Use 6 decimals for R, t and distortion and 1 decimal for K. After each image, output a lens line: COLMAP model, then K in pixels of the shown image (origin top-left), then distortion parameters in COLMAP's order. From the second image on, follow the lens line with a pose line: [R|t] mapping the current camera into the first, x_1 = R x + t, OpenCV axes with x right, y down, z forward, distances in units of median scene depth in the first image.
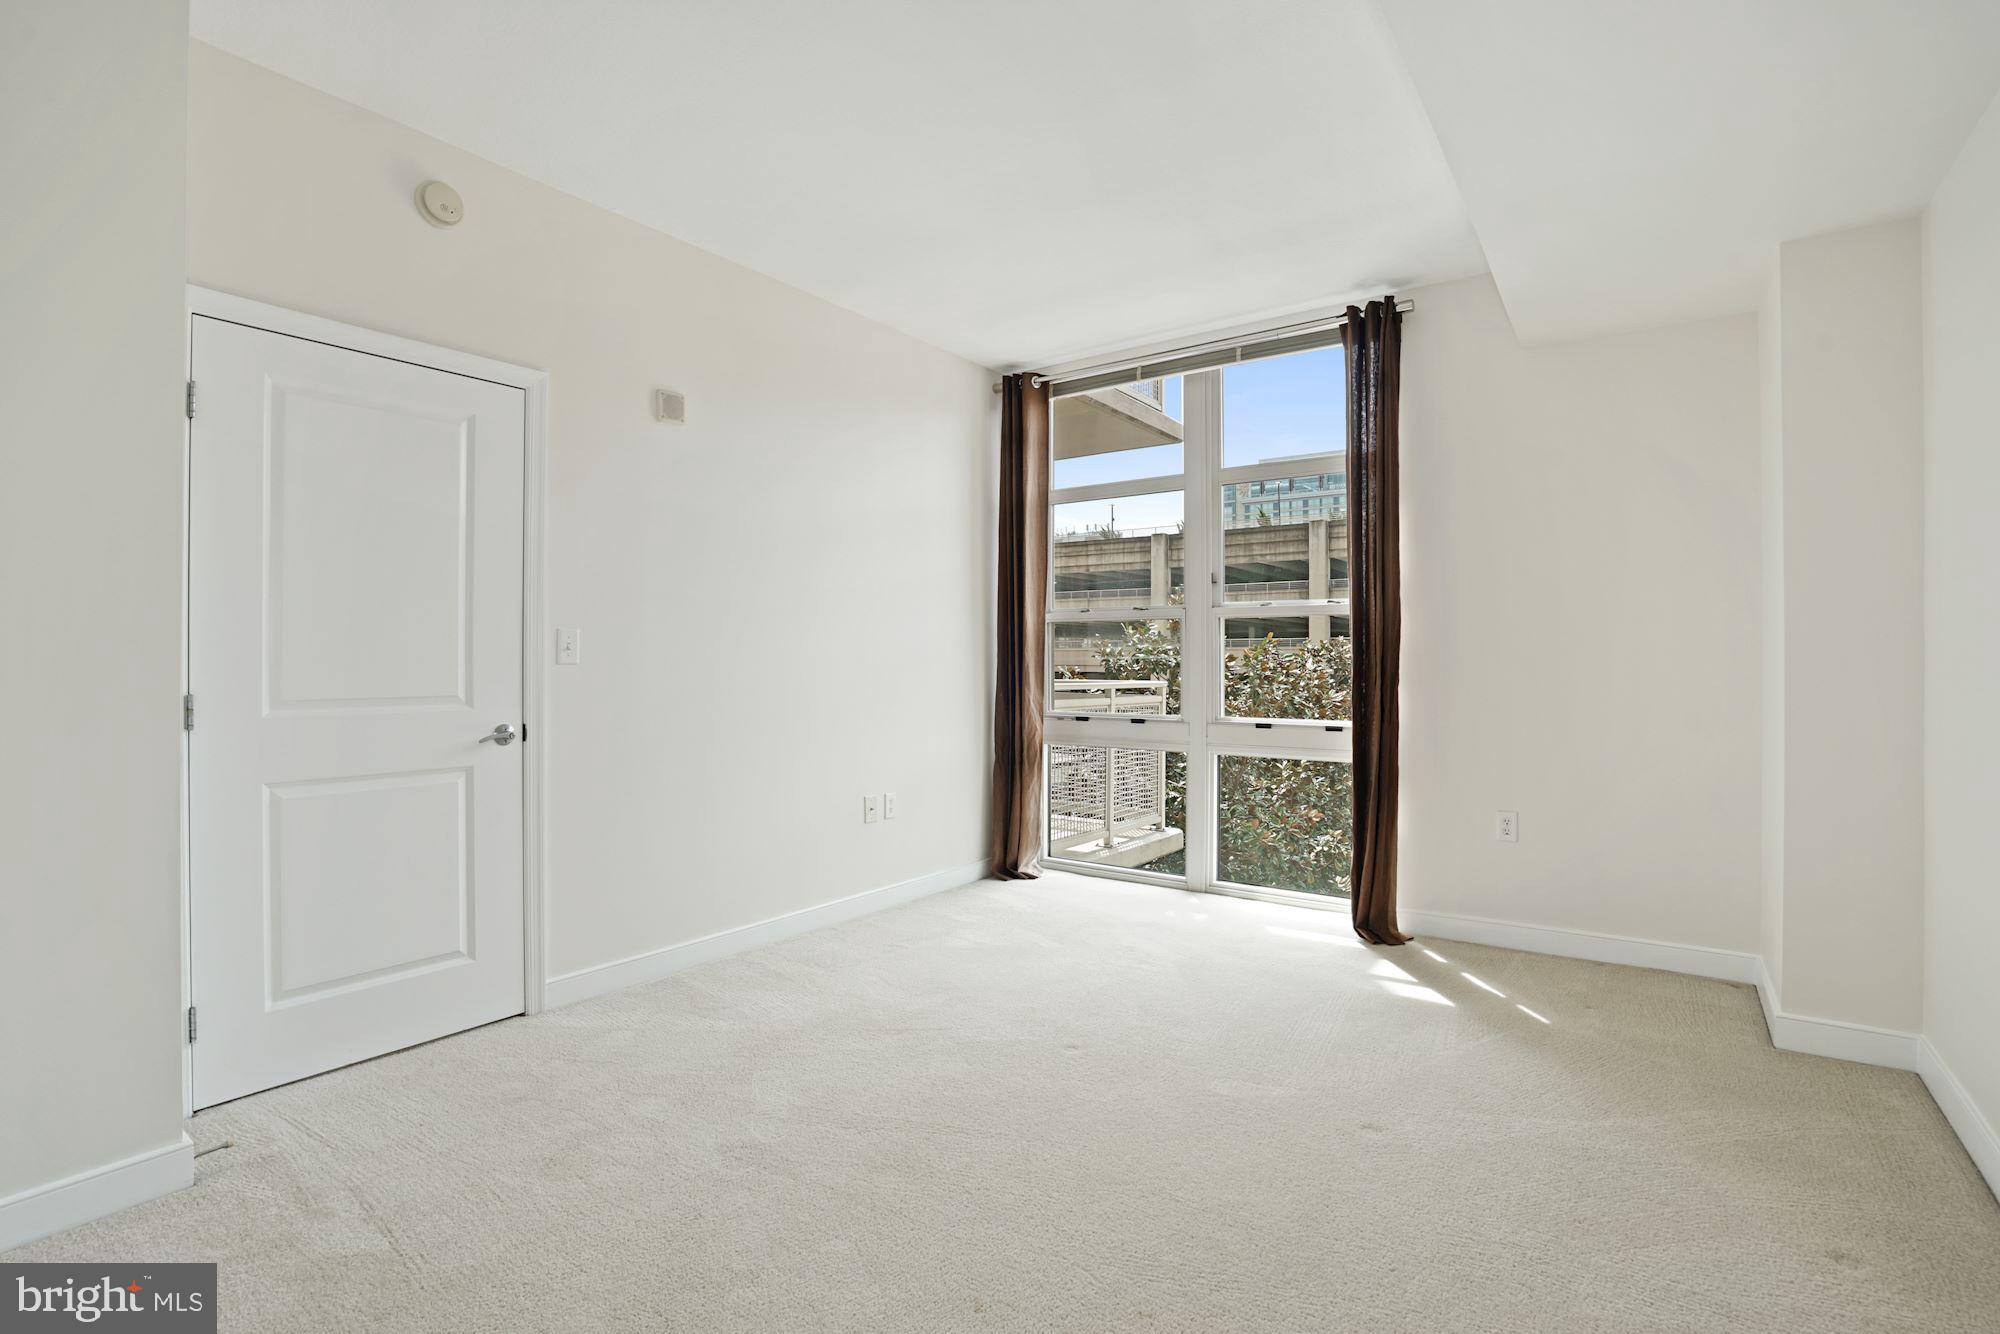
lens RADIAL K [[961.8, 0, 1000.0], [0, 961.8, 667.0], [0, 0, 1]] dist [-0.000343, 0.000093]
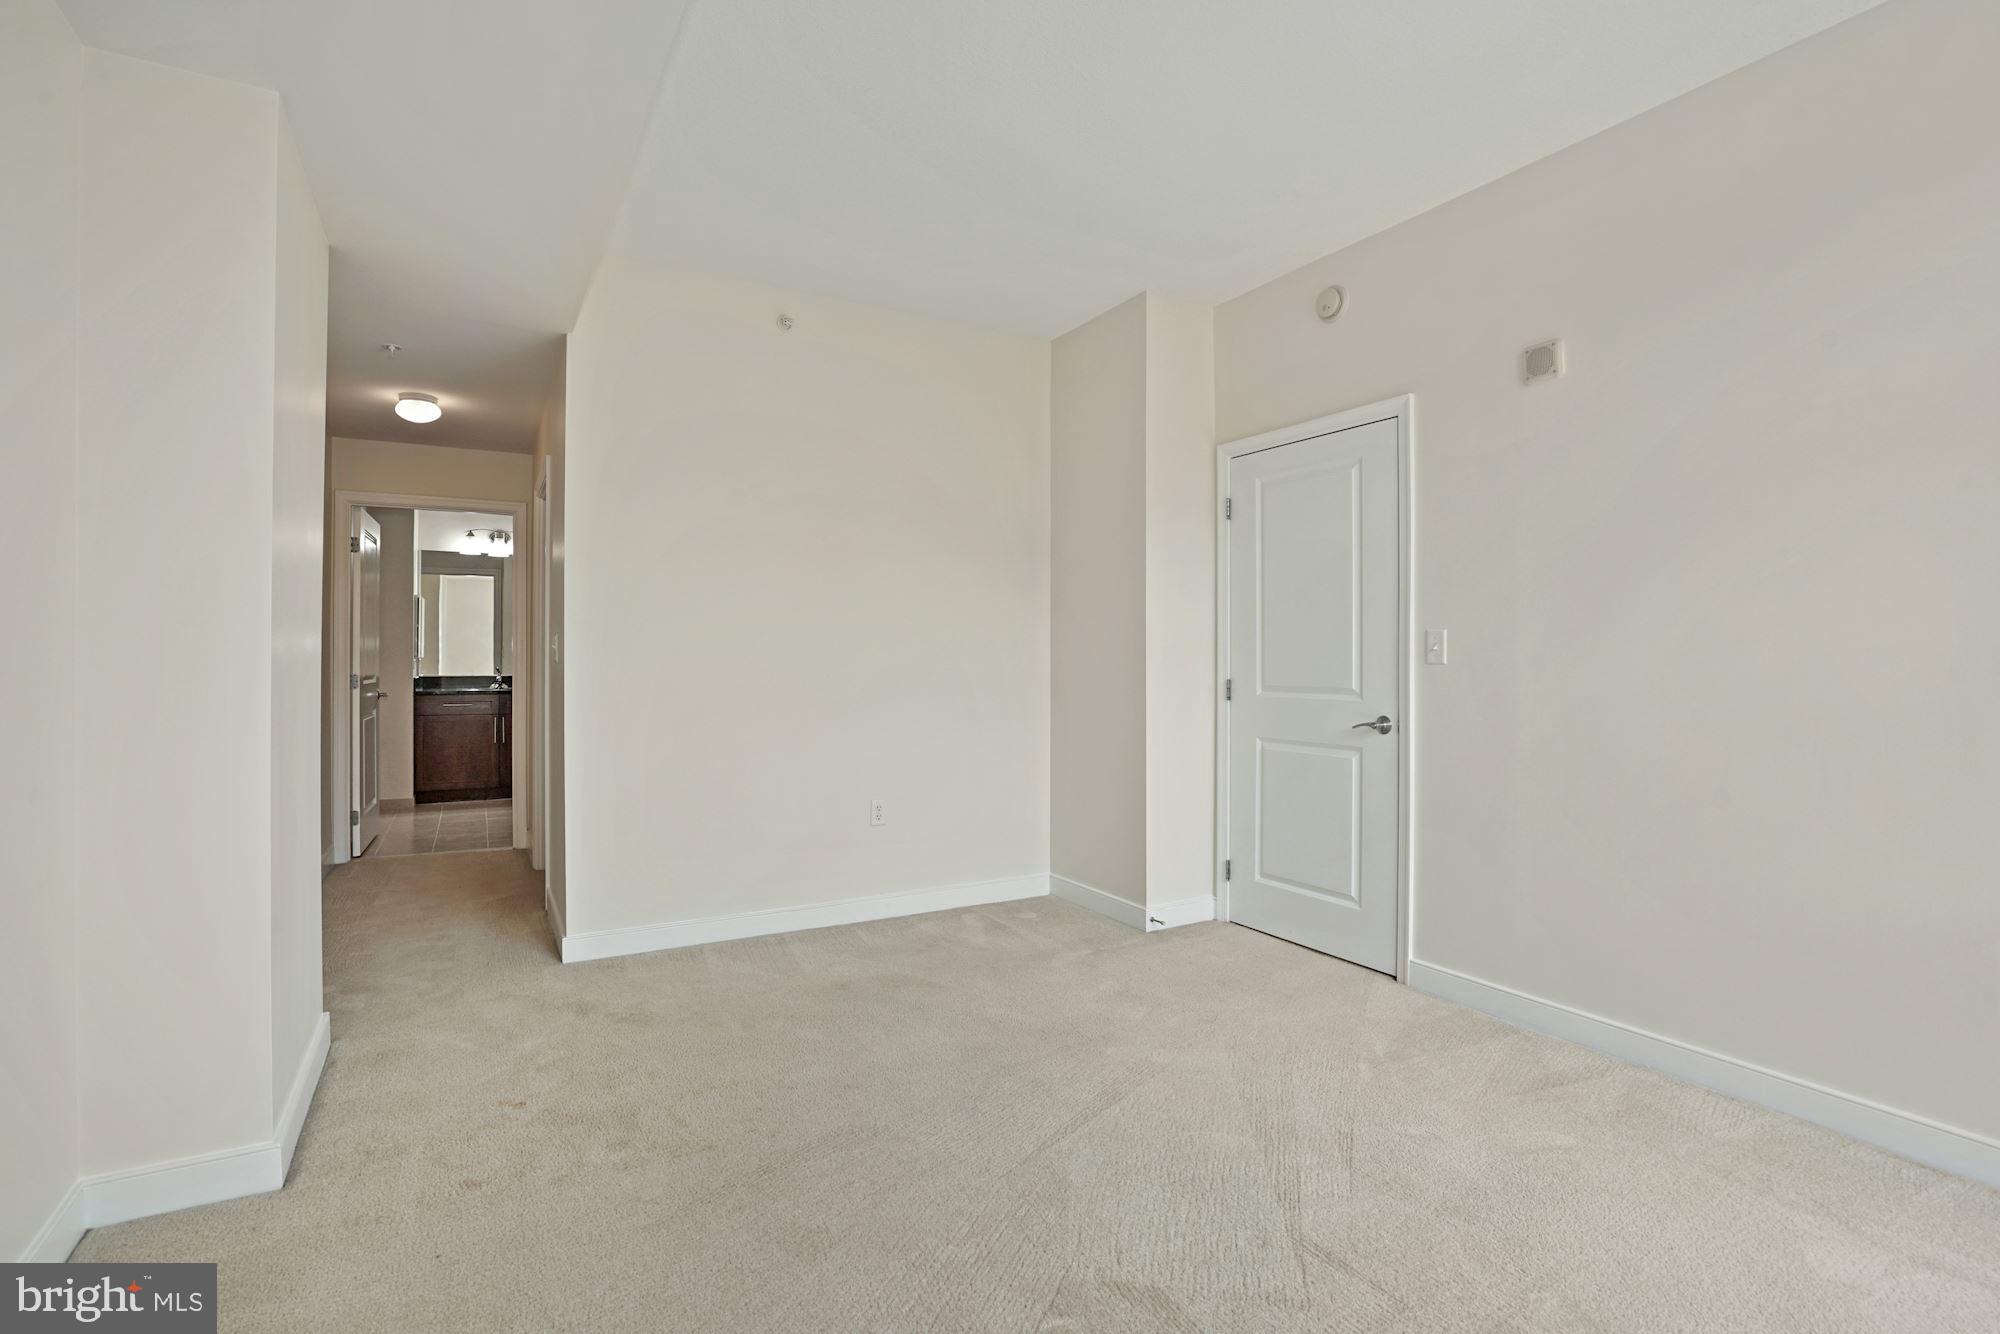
lens RADIAL K [[961.8, 0, 1000.0], [0, 961.8, 667.0], [0, 0, 1]] dist [-0.000343, 0.000093]
pose [[-0.392574, 0.005824, -0.919702, 0.740926], [-0.008564, 0.999913, 0.009987, -0.006127], [0.919680, 0.011797, -0.392490, 1.058799]]
